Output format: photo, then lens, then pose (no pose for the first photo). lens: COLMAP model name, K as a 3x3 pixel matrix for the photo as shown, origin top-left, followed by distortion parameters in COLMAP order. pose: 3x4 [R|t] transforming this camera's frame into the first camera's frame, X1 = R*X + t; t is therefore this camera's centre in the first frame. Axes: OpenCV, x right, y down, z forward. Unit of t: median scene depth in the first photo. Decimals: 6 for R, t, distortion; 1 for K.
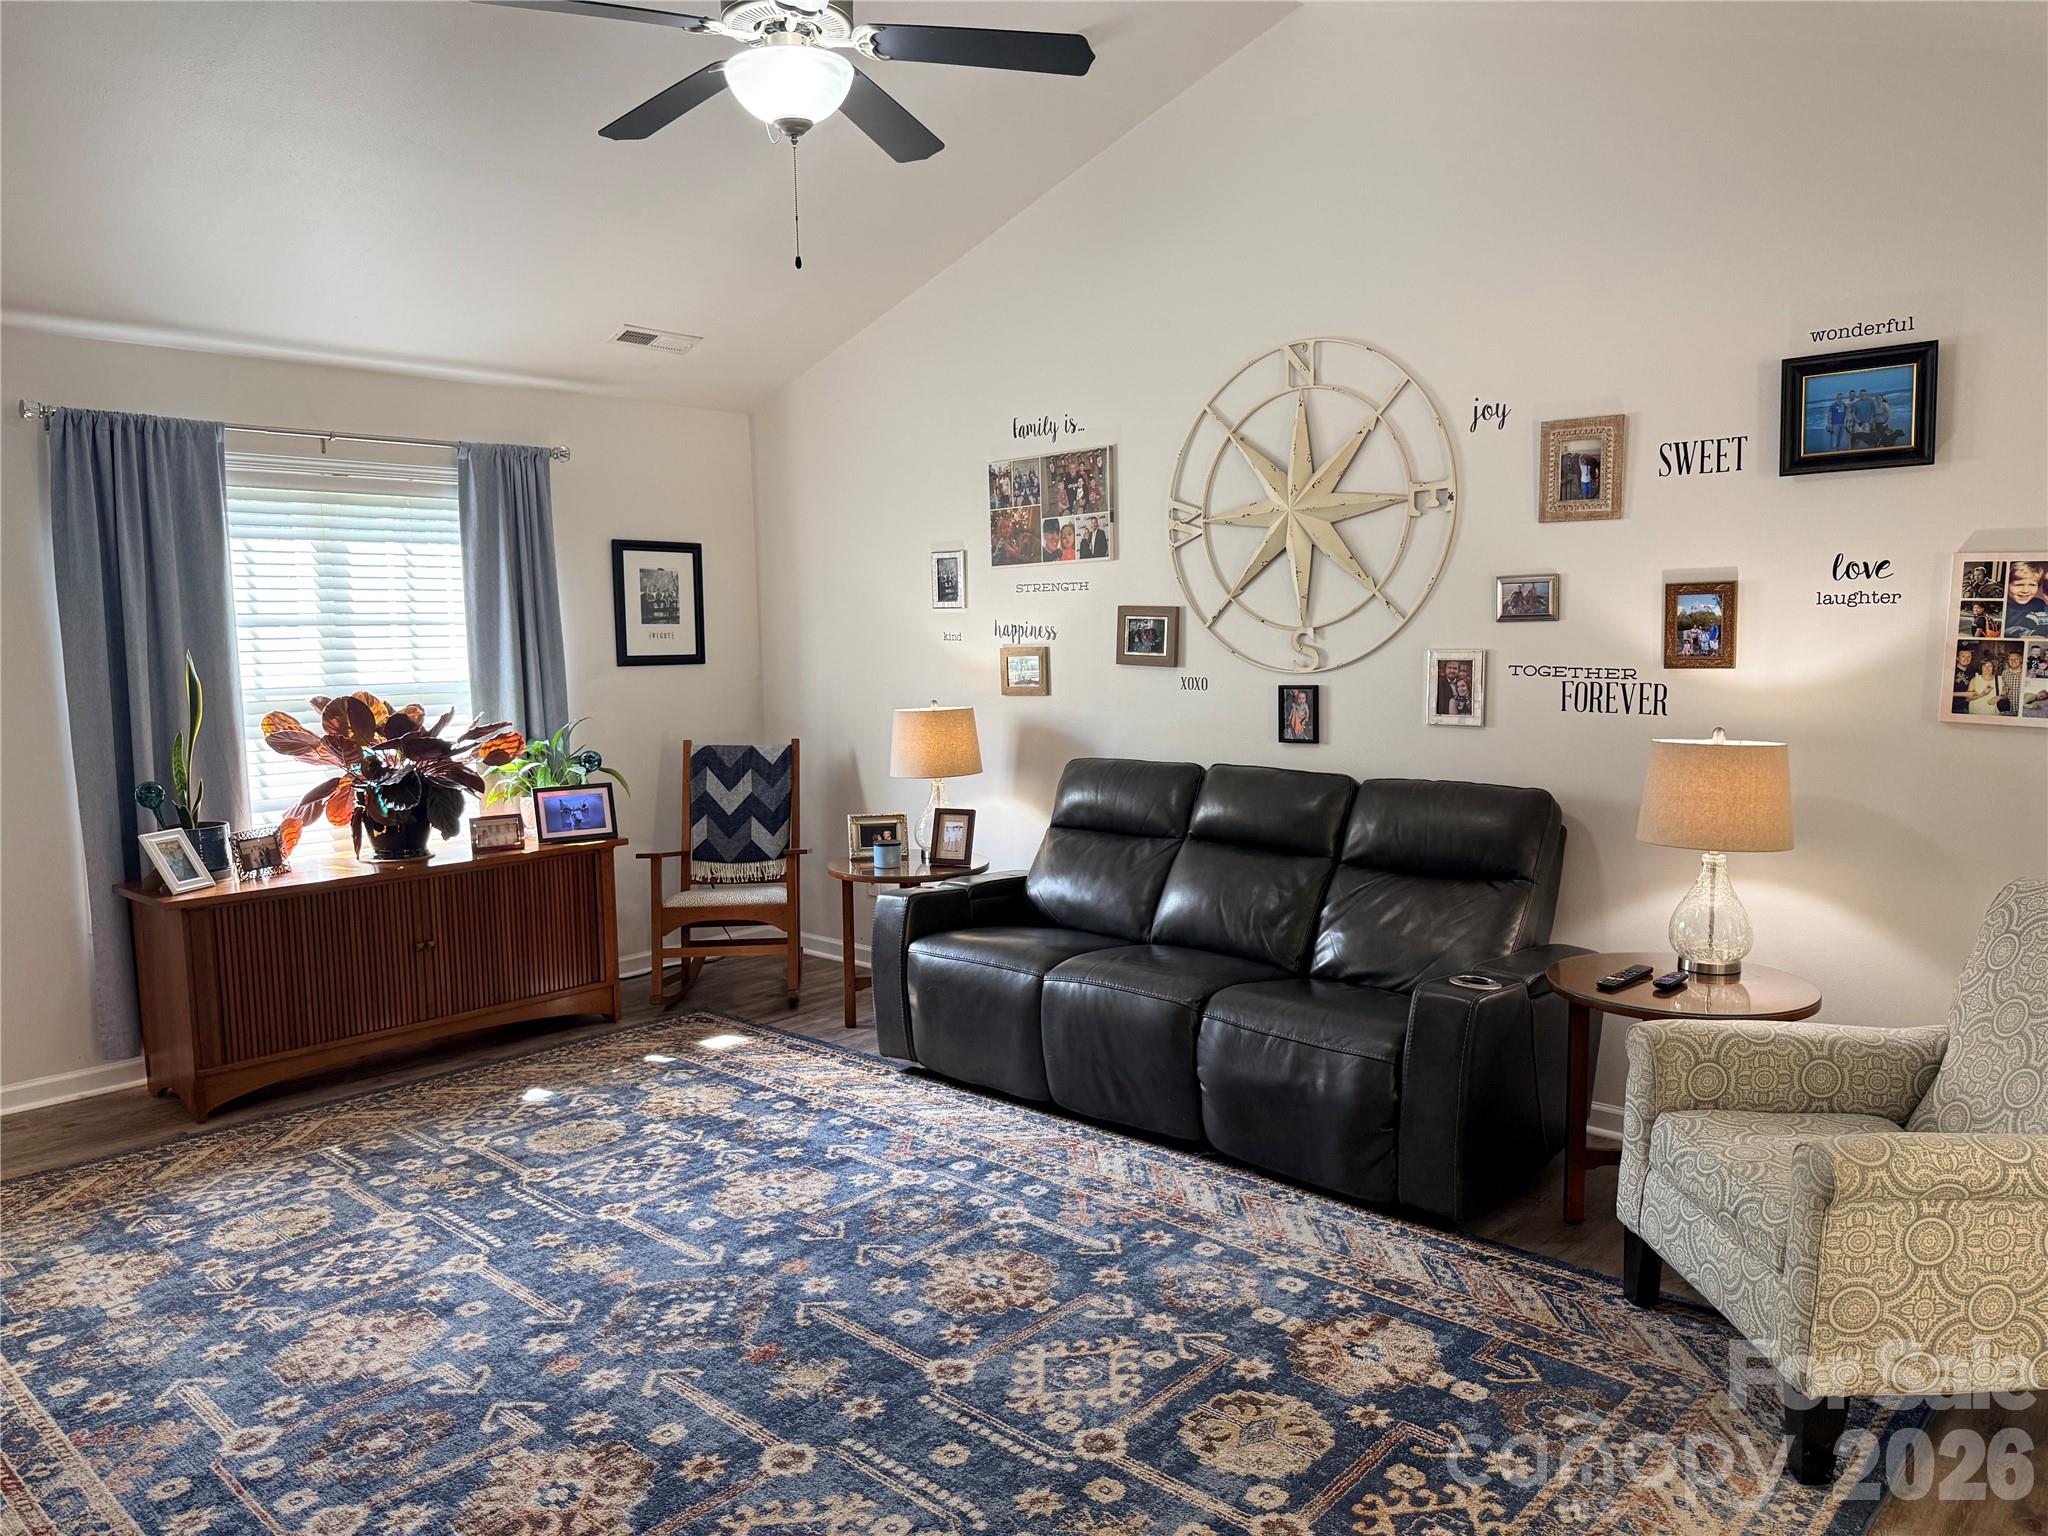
lens RADIAL K [[1450.6, 0, 1004.3], [0, 1450.6, 777.7], [0, 0, 1]] dist [0.067279, -0.092570]
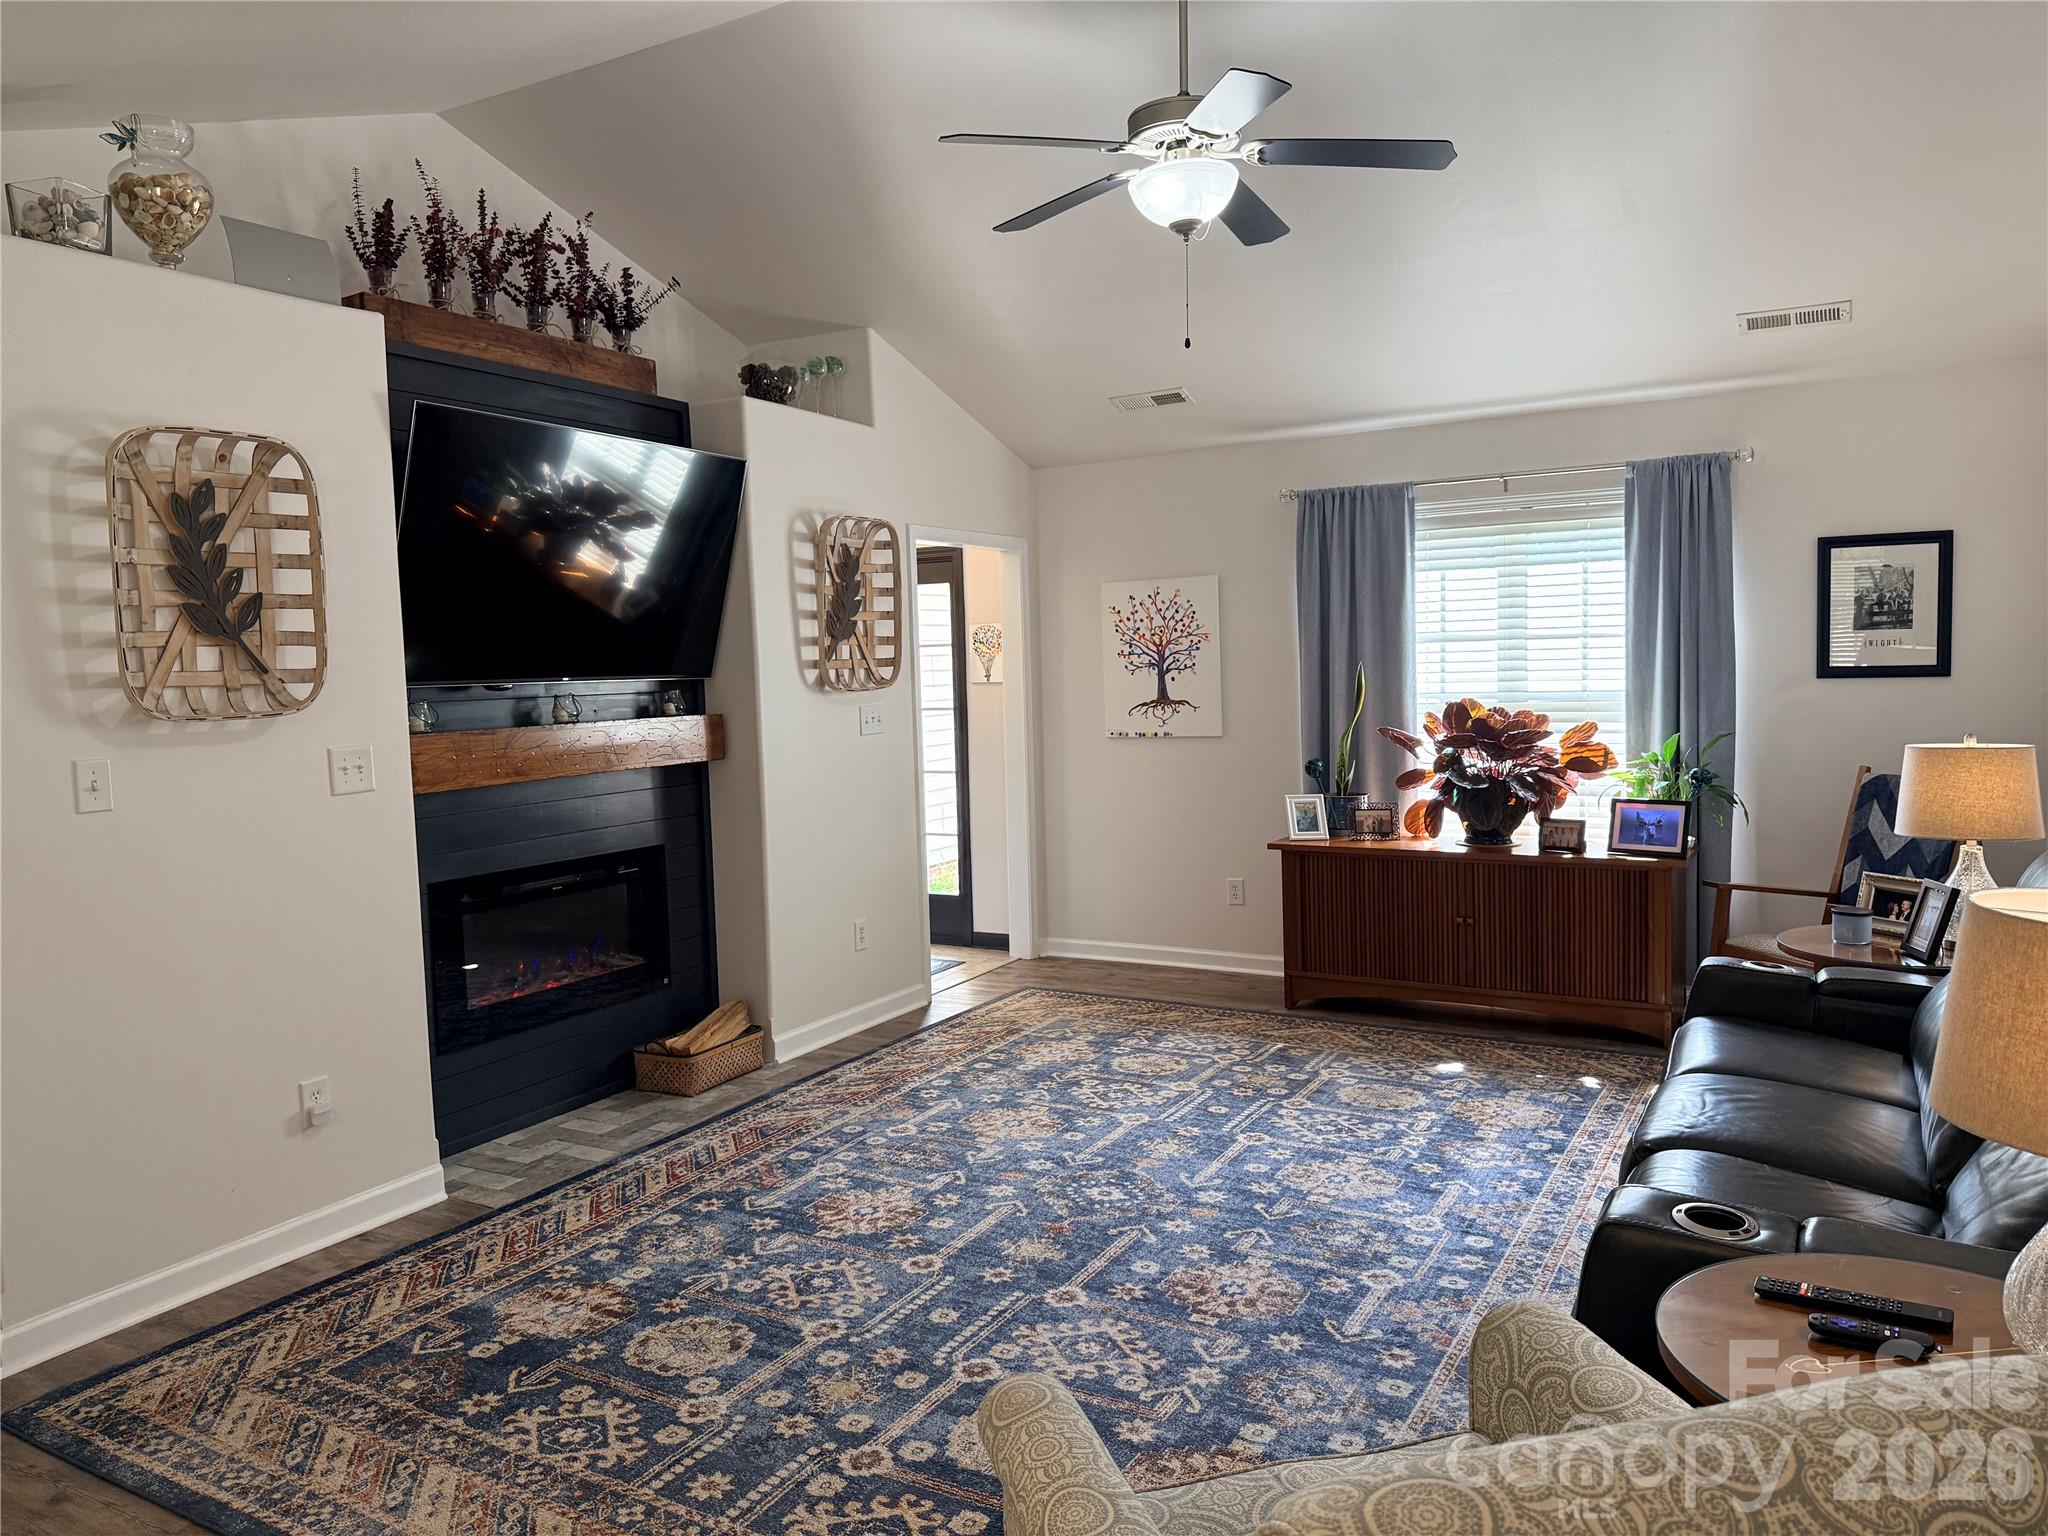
lens RADIAL K [[1450.6, 0, 1029.1], [0, 1450.6, 748.5], [0, 0, 1]] dist [0.067279, -0.092570]
pose [[0.209763, 0.070171, -0.975231, 0.820520], [-0.080700, 0.995261, 0.054254, -0.068889], [0.974416, 0.067321, 0.214431, 0.536665]]
